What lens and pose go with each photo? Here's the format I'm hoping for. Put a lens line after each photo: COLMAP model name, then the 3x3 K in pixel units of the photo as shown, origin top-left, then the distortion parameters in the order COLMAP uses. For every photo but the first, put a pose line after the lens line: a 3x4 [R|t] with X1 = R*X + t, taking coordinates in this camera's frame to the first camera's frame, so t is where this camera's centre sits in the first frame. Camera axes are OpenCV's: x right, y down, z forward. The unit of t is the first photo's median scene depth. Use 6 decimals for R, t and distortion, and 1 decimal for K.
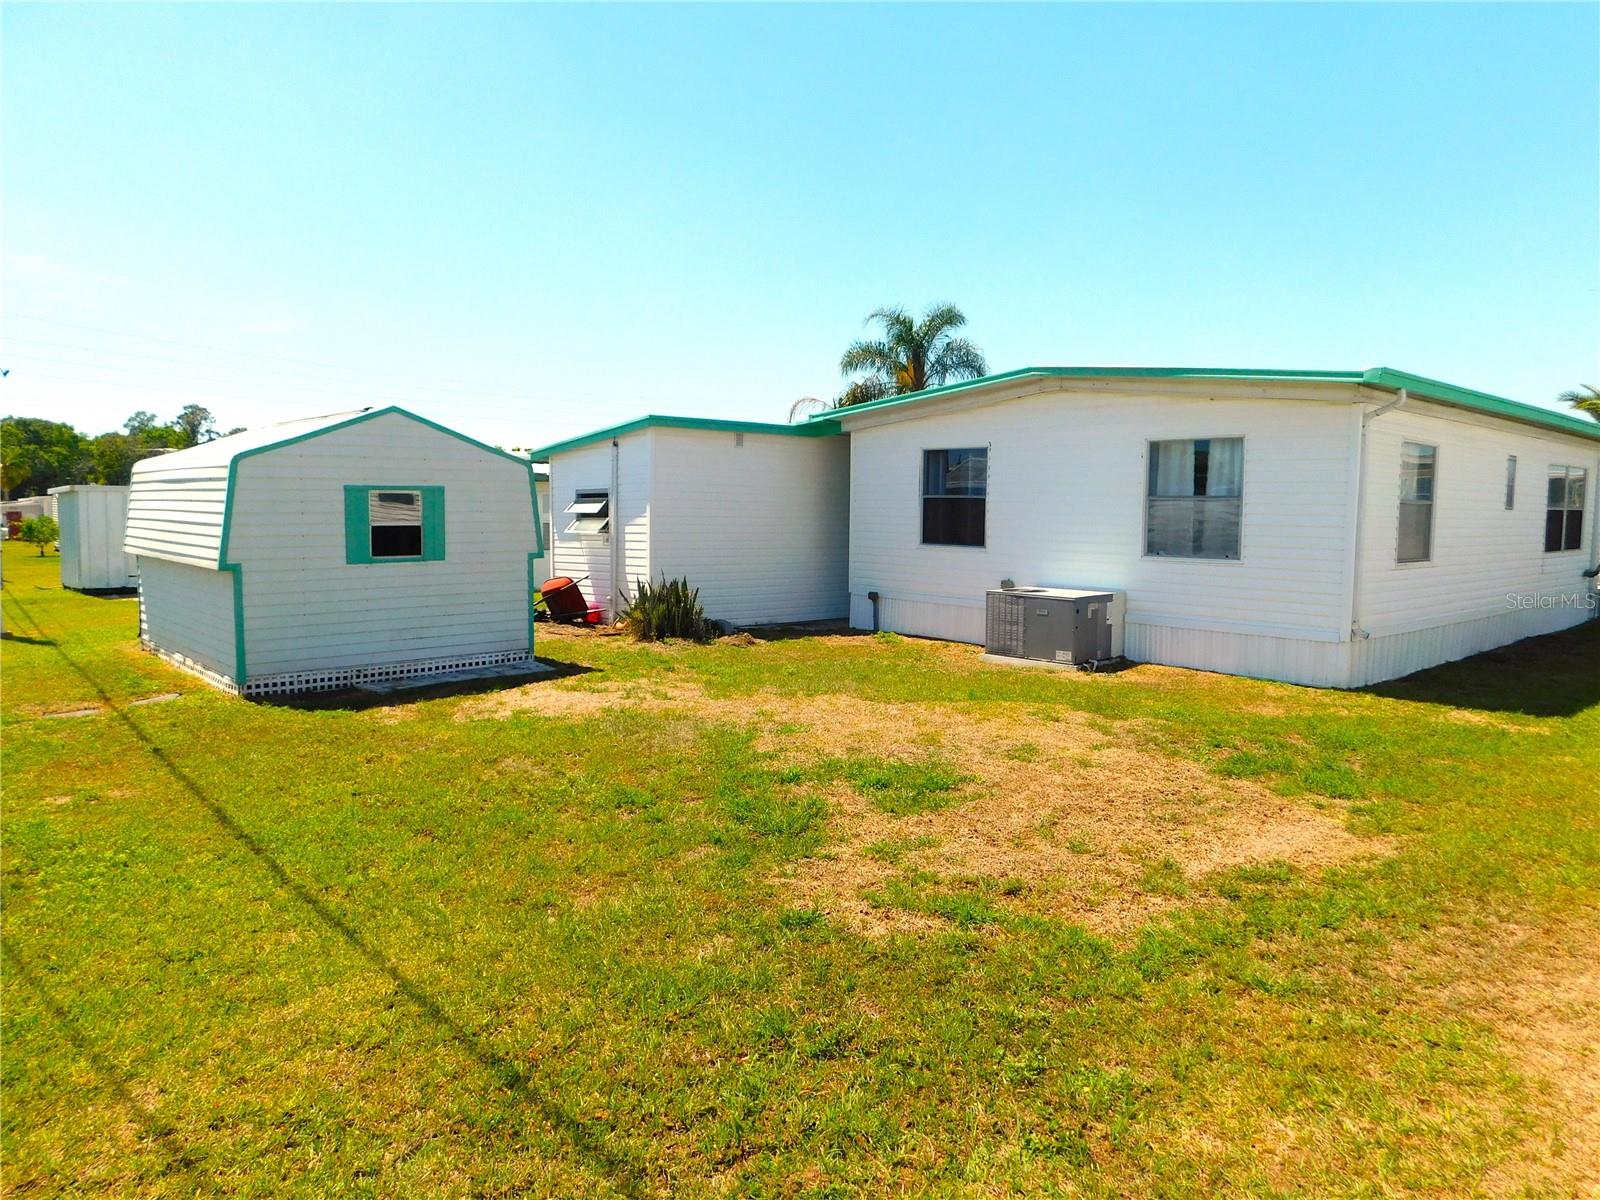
lens RADIAL K [[1061.9, 0, 800.0], [0, 1061.9, 600.0], [0, 0, 1]] dist [-0.055319, 0.049079]
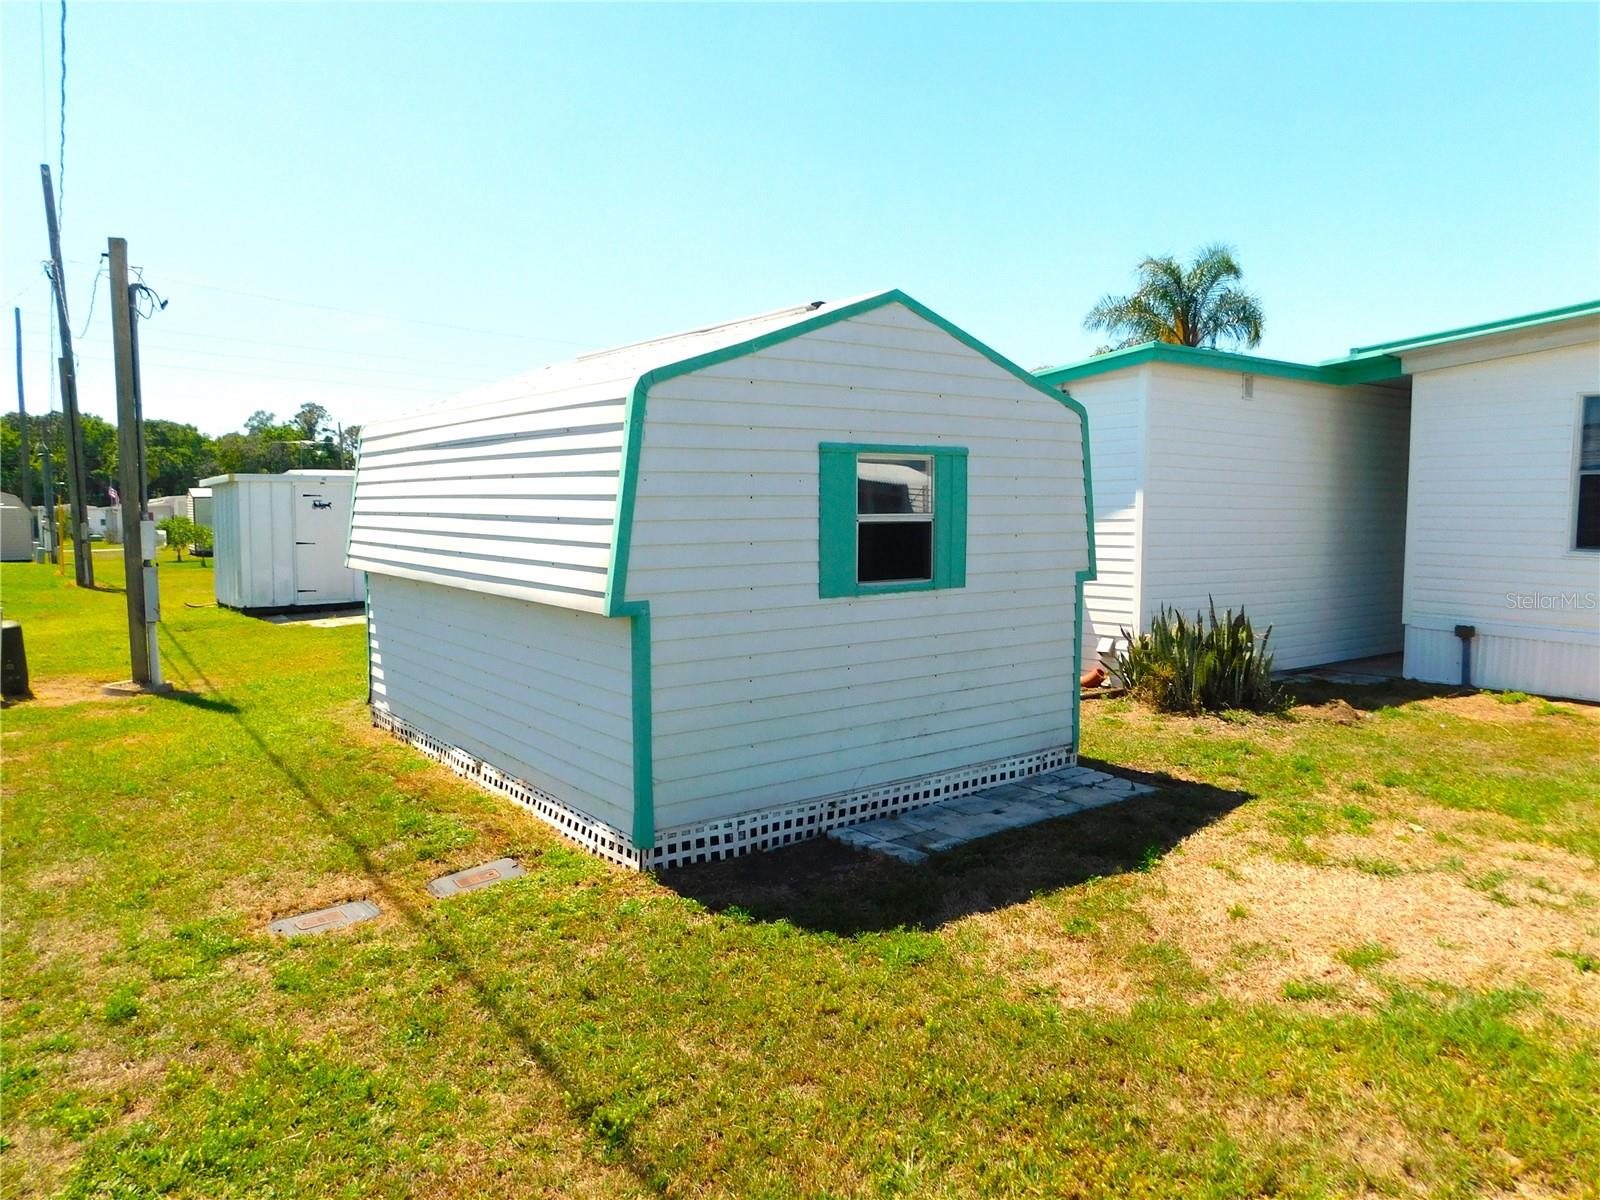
lens RADIAL K [[1098.2, 0, 800.0], [0, 1098.2, 600.0], [0, 0, 1]] dist [-0.061827, 0.040344]
pose [[0.995421, 0.000554, -0.095585, -0.351665], [-0.000506, 1.000000, 0.000525, -0.030141], [0.095585, -0.000475, 0.995421, 0.426297]]
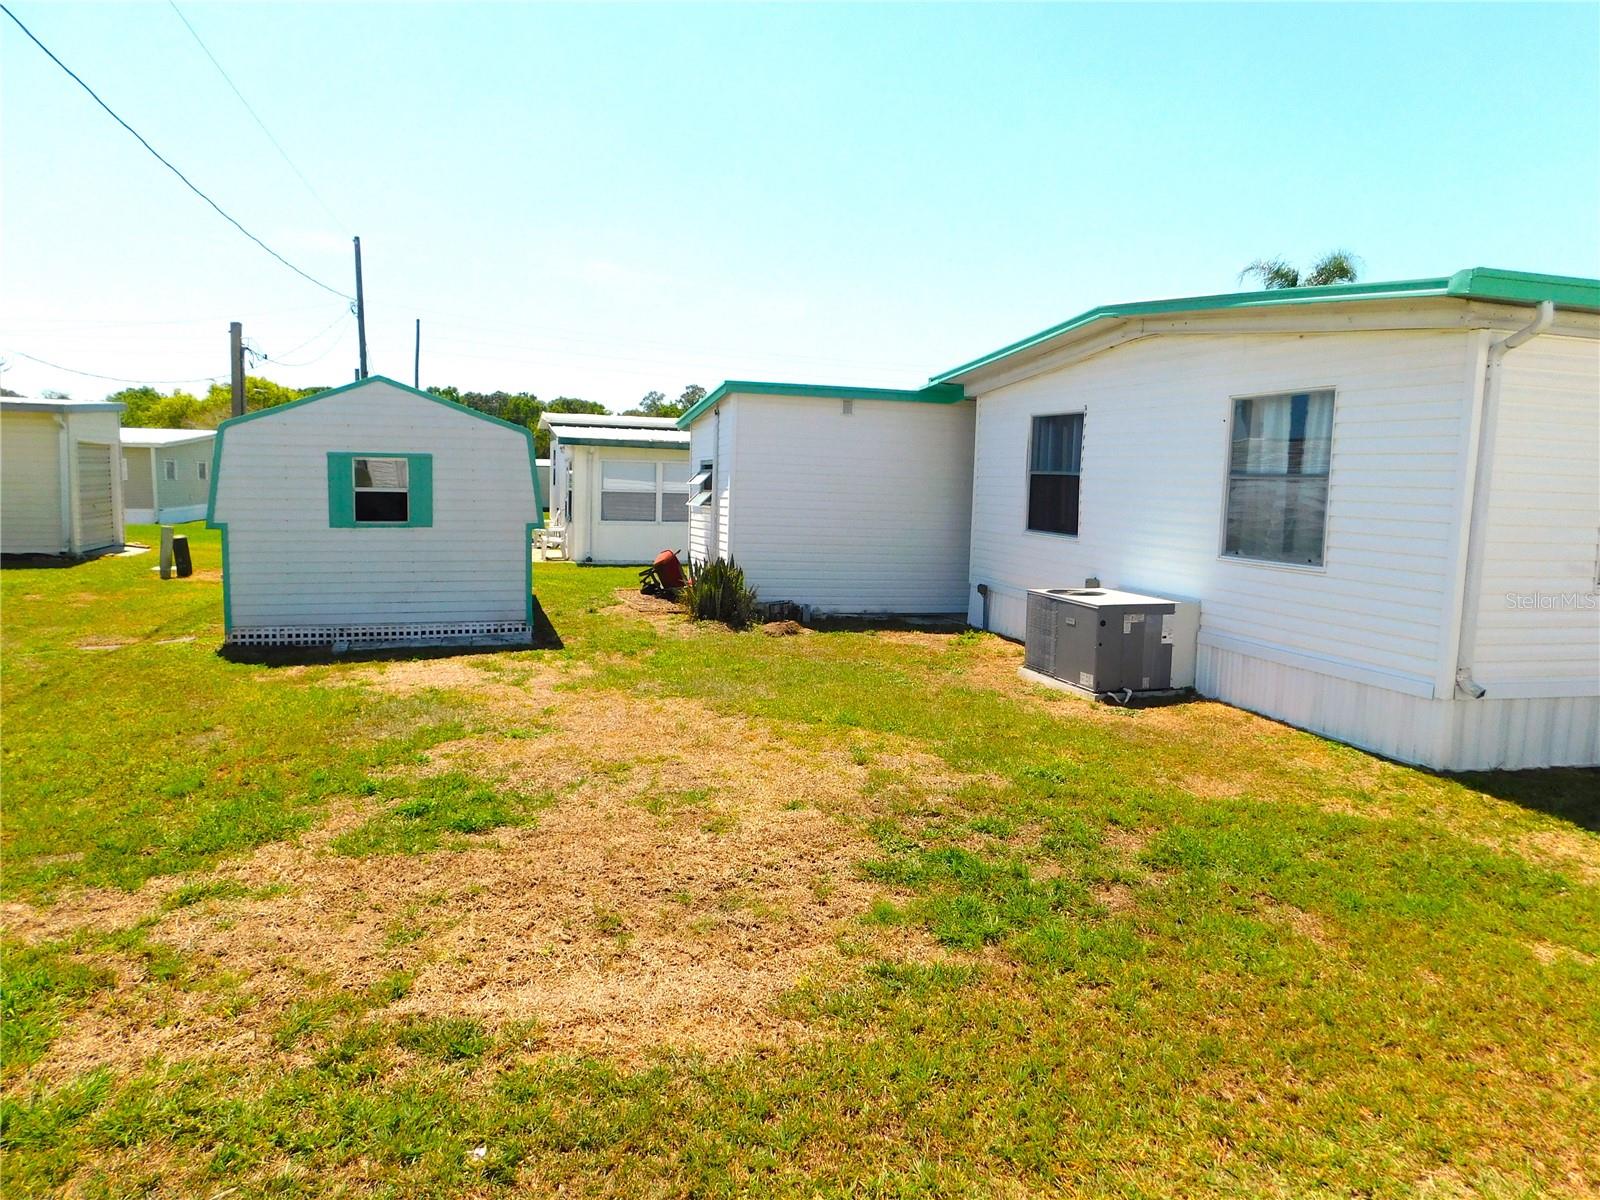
lens RADIAL K [[1060.9, 0, 800.0], [0, 1060.9, 600.0], [0, 0, 1]] dist [-0.008920, 0.000816]
pose [[0.902271, 0.064305, -0.426346, 0.404010], [-0.054685, 0.997898, 0.034781, -0.021771], [0.427687, -0.008068, 0.903891, 0.221450]]
